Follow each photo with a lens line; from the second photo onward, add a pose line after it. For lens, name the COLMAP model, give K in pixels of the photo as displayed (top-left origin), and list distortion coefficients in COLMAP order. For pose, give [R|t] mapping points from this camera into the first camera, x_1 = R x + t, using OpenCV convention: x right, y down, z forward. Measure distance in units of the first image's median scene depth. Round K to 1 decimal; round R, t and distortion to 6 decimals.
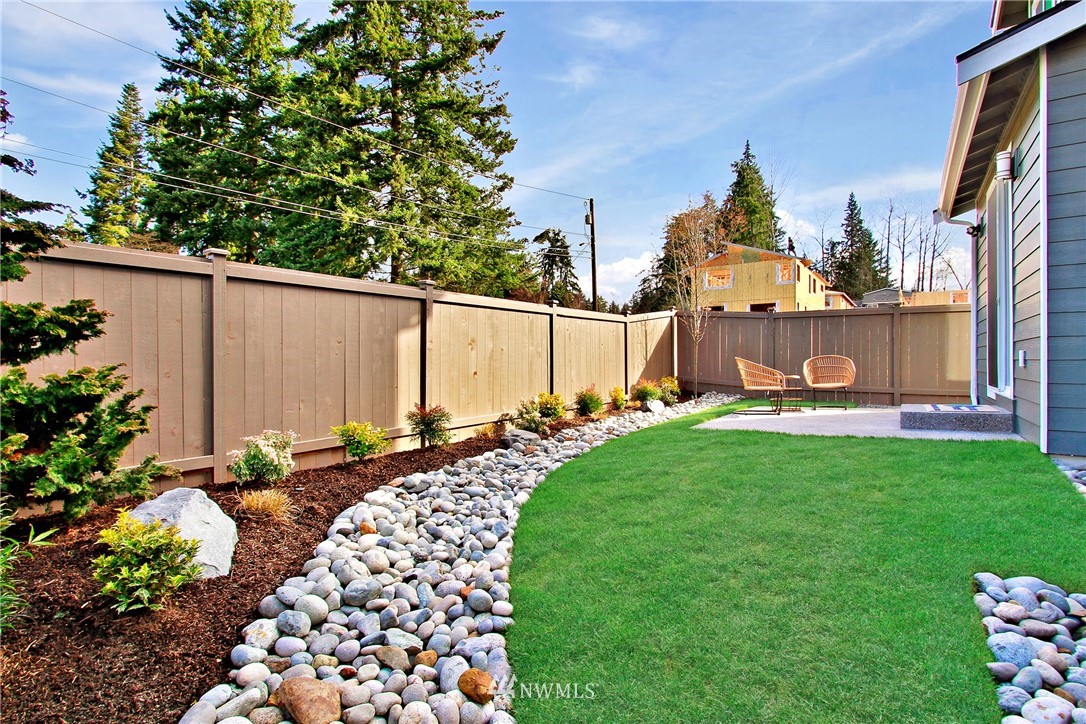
lens RADIAL K [[514.6, 0, 545.6], [0, 514.6, 365.4], [0, 0, 1]] dist [-0.021095, 0.000386]
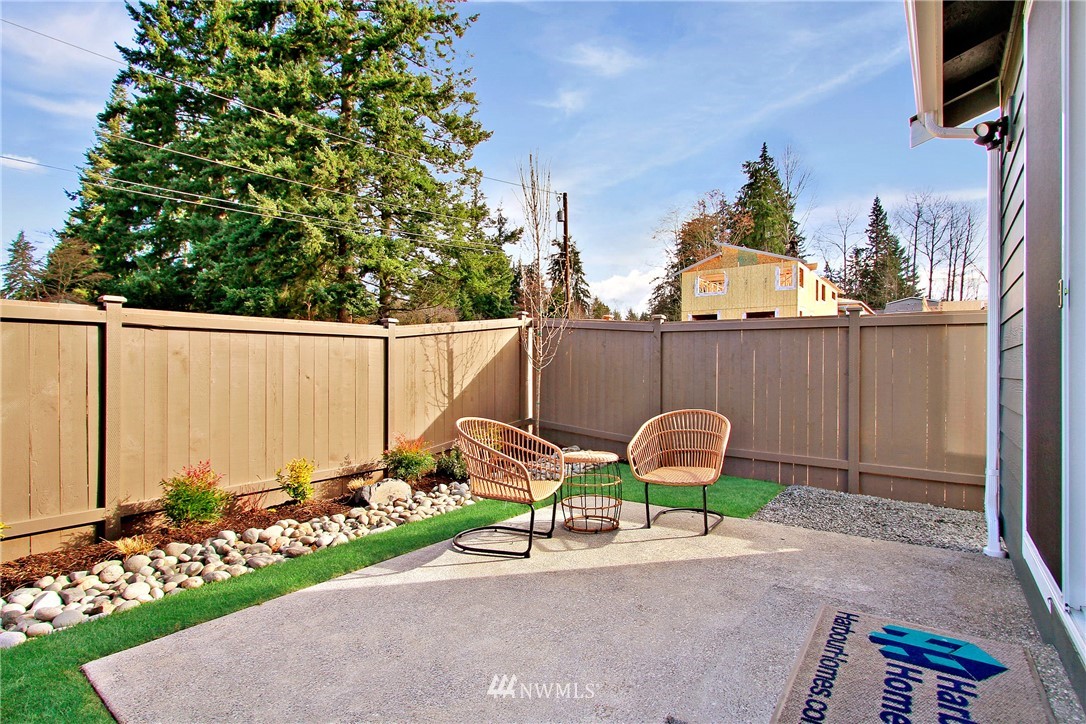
lens RADIAL K [[504.2, 0, 546.4], [0, 504.2, 366.7], [0, 0, 1]] dist [-0.022361, -0.000012]
pose [[0.998580, 0.015386, -0.051011, 0.095992], [-0.015830, 0.999840, -0.008320, -0.012291], [0.050875, 0.009116, 0.998663, 0.110375]]
